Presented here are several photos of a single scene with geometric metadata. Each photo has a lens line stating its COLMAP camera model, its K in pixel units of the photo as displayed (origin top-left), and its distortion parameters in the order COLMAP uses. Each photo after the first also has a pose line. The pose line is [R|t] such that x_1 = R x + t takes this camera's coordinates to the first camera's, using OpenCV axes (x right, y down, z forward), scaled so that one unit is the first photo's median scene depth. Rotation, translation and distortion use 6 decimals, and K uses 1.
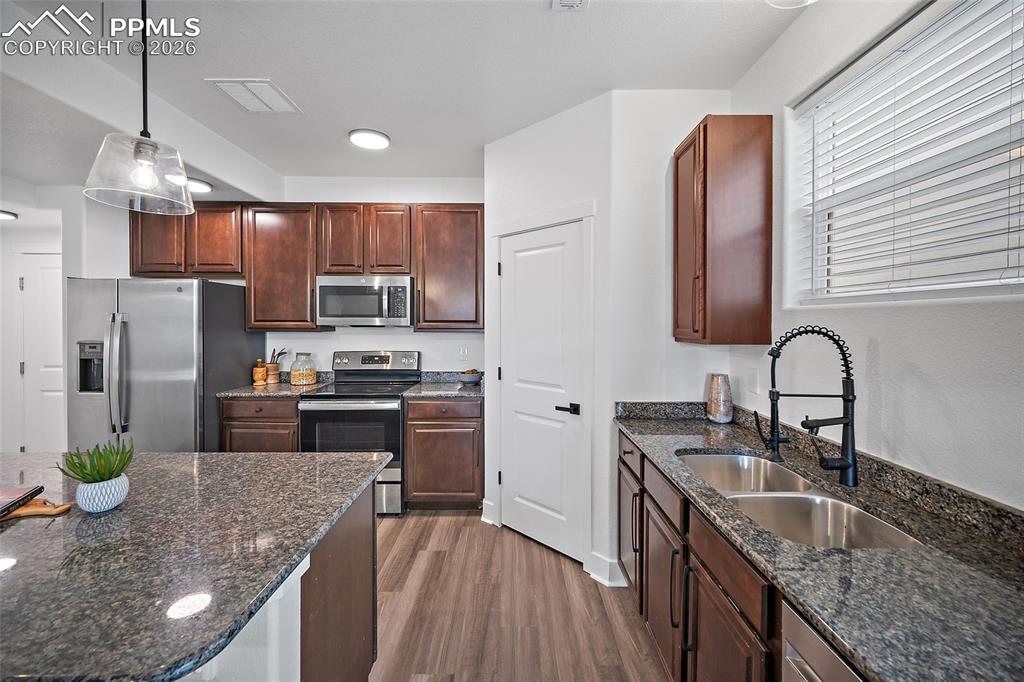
lens RADIAL K [[408.4, 0, 516.6], [0, 408.4, 325.6], [0, 0, 1]] dist [-0.001630, -0.000133]
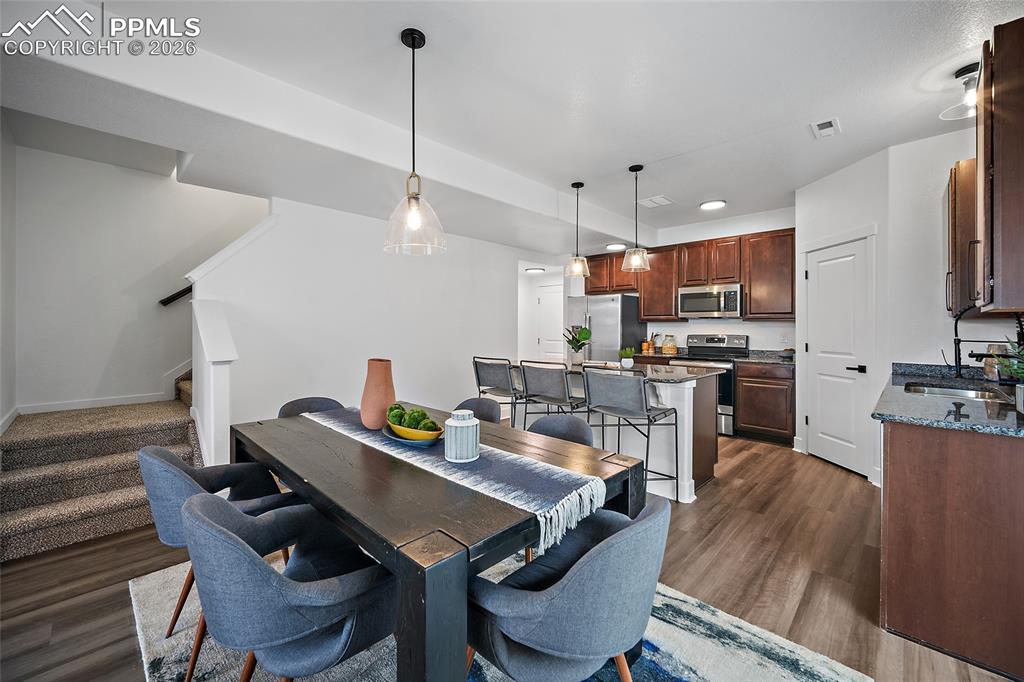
lens RADIAL K [[408.4, 0, 516.6], [0, 408.4, 325.6], [0, 0, 1]] dist [-0.001630, -0.000133]
pose [[0.711398, -0.002909, -0.702783, 0.229246], [-0.008680, 0.999879, -0.012925, 0.064074], [0.702735, 0.015295, 0.711287, -0.703223]]
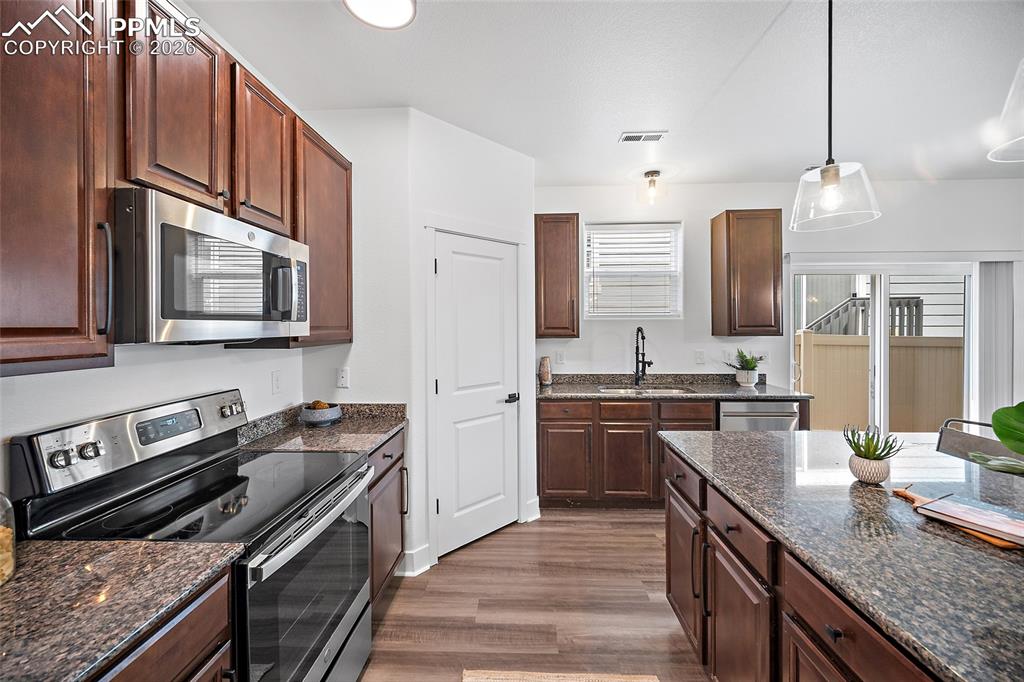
lens RADIAL K [[408.4, 0, 516.6], [0, 408.4, 325.6], [0, 0, 1]] dist [-0.001630, -0.000133]
pose [[0.047028, -0.008513, 0.998857, -0.854805], [0.011915, 0.999897, 0.007961, -0.017034], [-0.998823, 0.011527, 0.047125, 0.743628]]
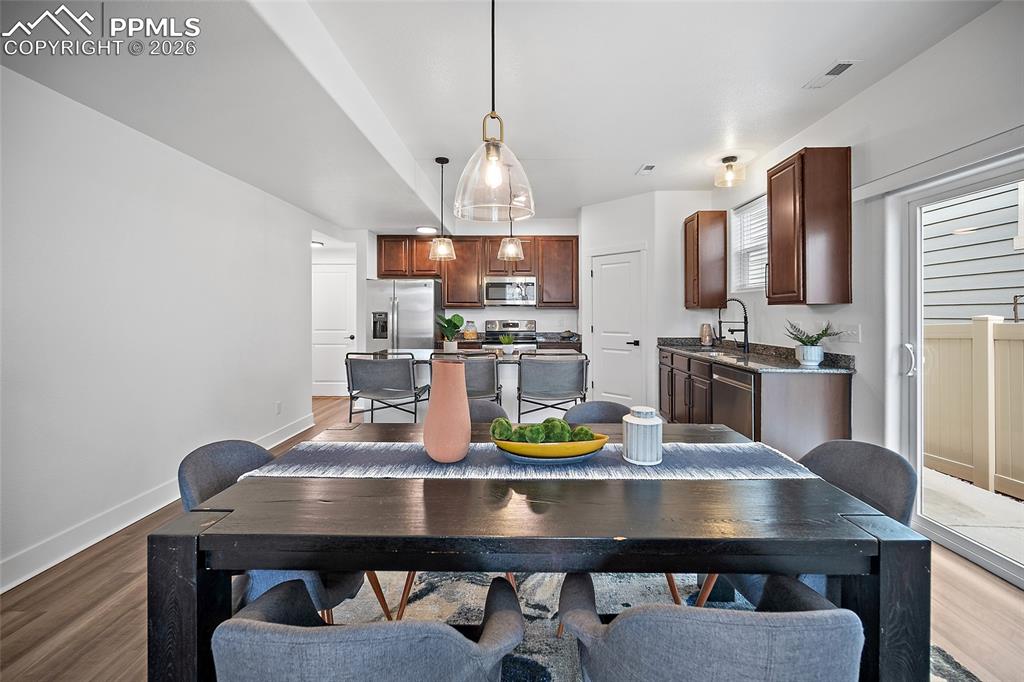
lens RADIAL K [[411.7, 0, 516.5], [0, 411.7, 314.7], [0, 0, 1]] dist [-0.001624, -0.000109]
pose [[0.999752, -0.001247, -0.022244, -0.330230], [0.001064, 0.999966, -0.008224, 0.062805], [0.022254, 0.008199, 0.999719, -0.862244]]
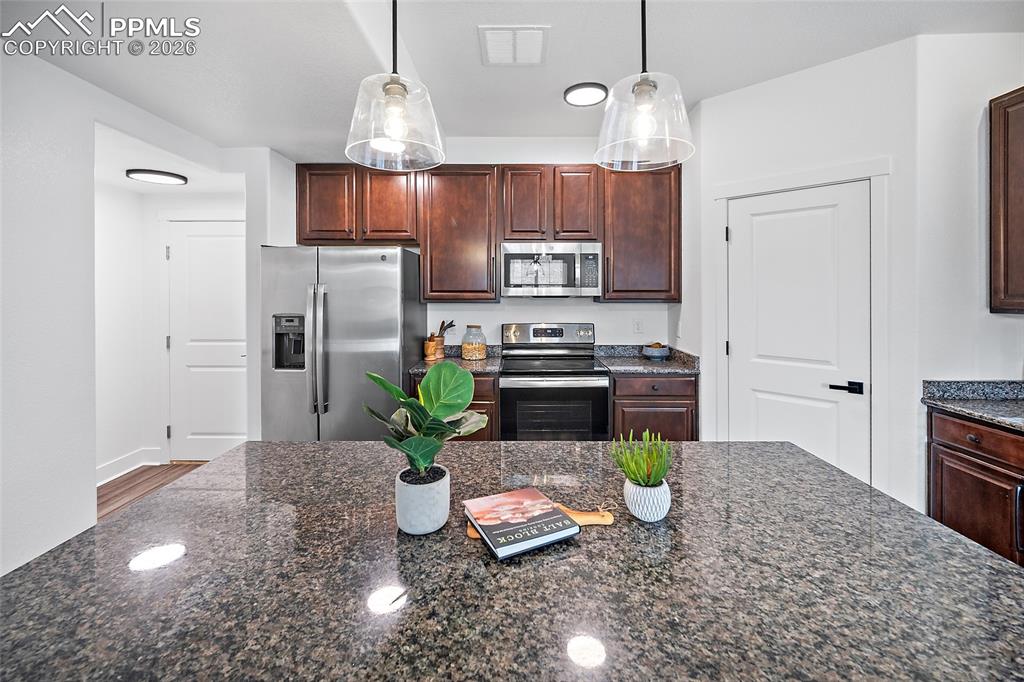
lens RADIAL K [[420.5, 0, 514.7], [0, 420.5, 293.2], [0, 0, 1]] dist [0.000701, -0.000001]
pose [[0.999909, -0.003872, -0.012910, -0.479800], [0.003837, 0.999989, -0.002702, -0.004639], [0.012920, 0.002652, 0.999913, 0.045568]]
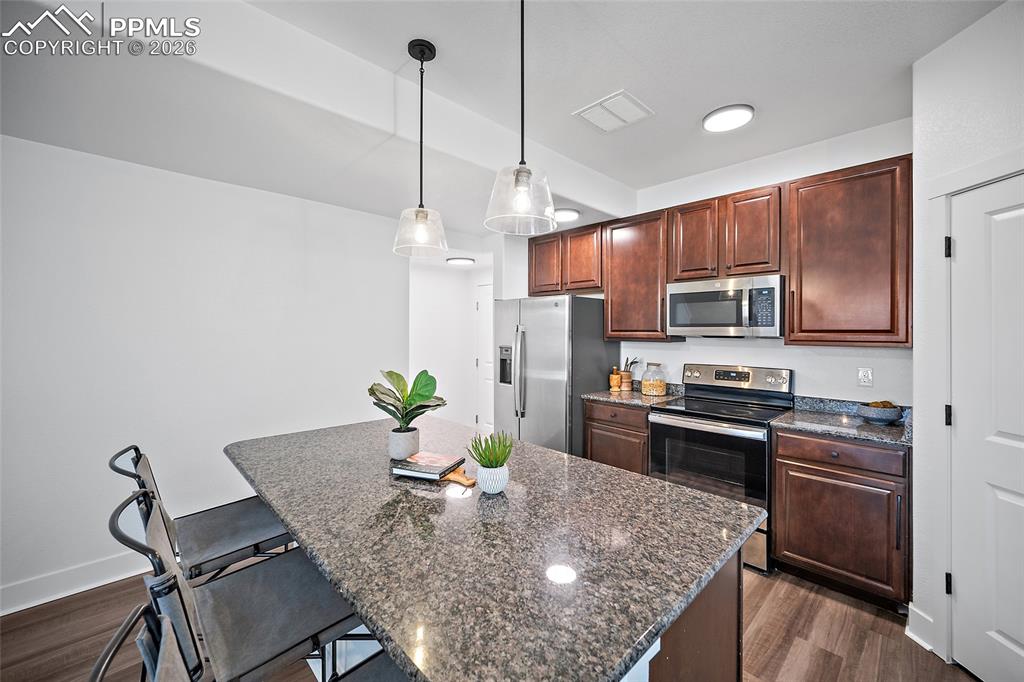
lens RADIAL K [[406.3, 0, 515.3], [0, 406.3, 331.3], [0, 0, 1]] dist [-0.002029, -0.000211]
pose [[0.690024, 0.000257, -0.723786, -0.047394], [-0.008152, 0.999939, -0.007417, -0.000357], [0.723740, 0.011019, 0.689984, 0.089410]]
